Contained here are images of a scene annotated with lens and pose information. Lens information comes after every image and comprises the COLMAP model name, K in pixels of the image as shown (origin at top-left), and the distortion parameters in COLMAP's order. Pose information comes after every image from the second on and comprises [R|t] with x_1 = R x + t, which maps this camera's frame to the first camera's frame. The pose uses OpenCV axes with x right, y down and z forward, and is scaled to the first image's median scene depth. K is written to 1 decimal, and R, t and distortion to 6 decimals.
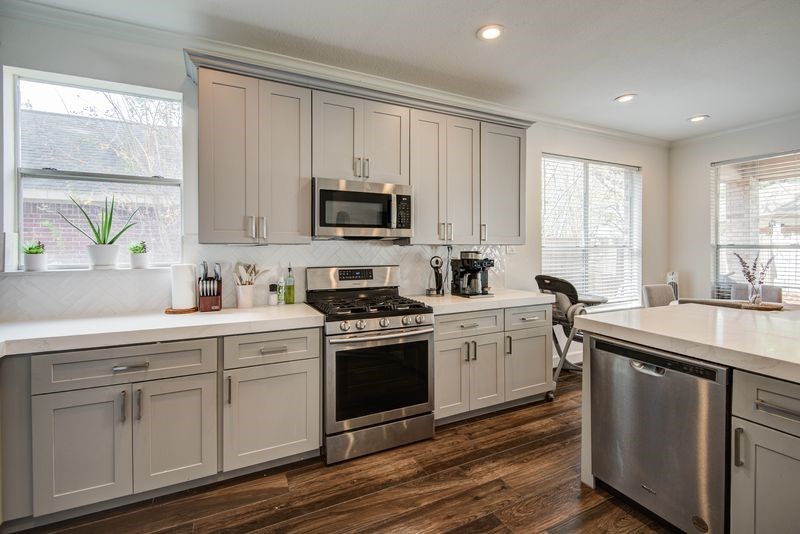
lens RADIAL K [[361.0, 0, 396.8], [0, 361.0, 262.8], [0, 0, 1]] dist [-0.002777, -0.001522]
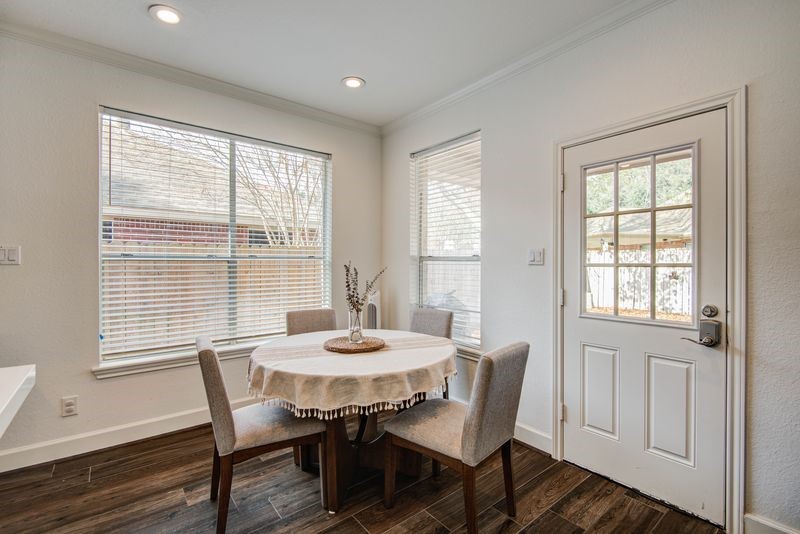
lens RADIAL K [[360.2, 0, 400.0], [0, 360.2, 267.0], [0, 0, 1]] dist [-0.000527, -0.000183]
pose [[0.974641, 0.007174, 0.223659, 0.680800], [-0.001154, 0.999634, -0.027033, -0.003653], [-0.223771, 0.026089, 0.974293, 0.229848]]
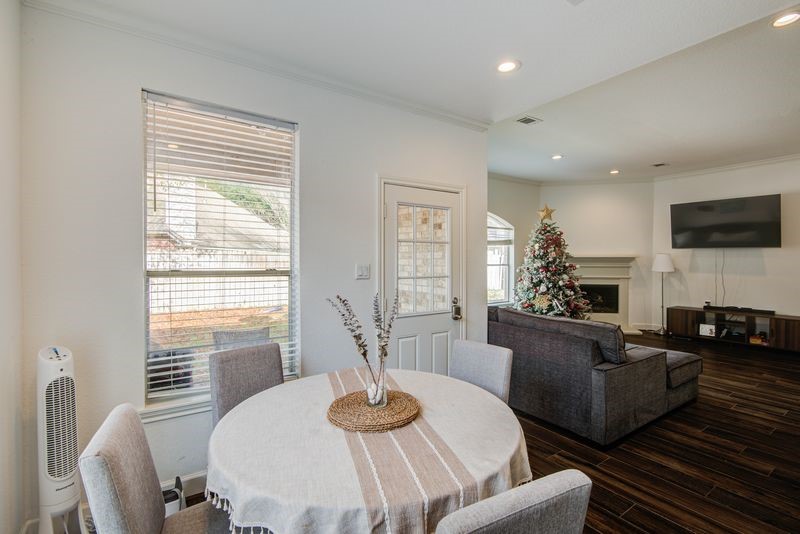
lens RADIAL K [[361.0, 0, 396.8], [0, 361.0, 262.8], [0, 0, 1]] dist [-0.002777, -0.001522]
pose [[-0.146751, -0.002500, 0.989170, 0.385747], [0.032117, 0.999458, 0.007291, -0.053622], [-0.988652, 0.032839, -0.146591, 0.768848]]
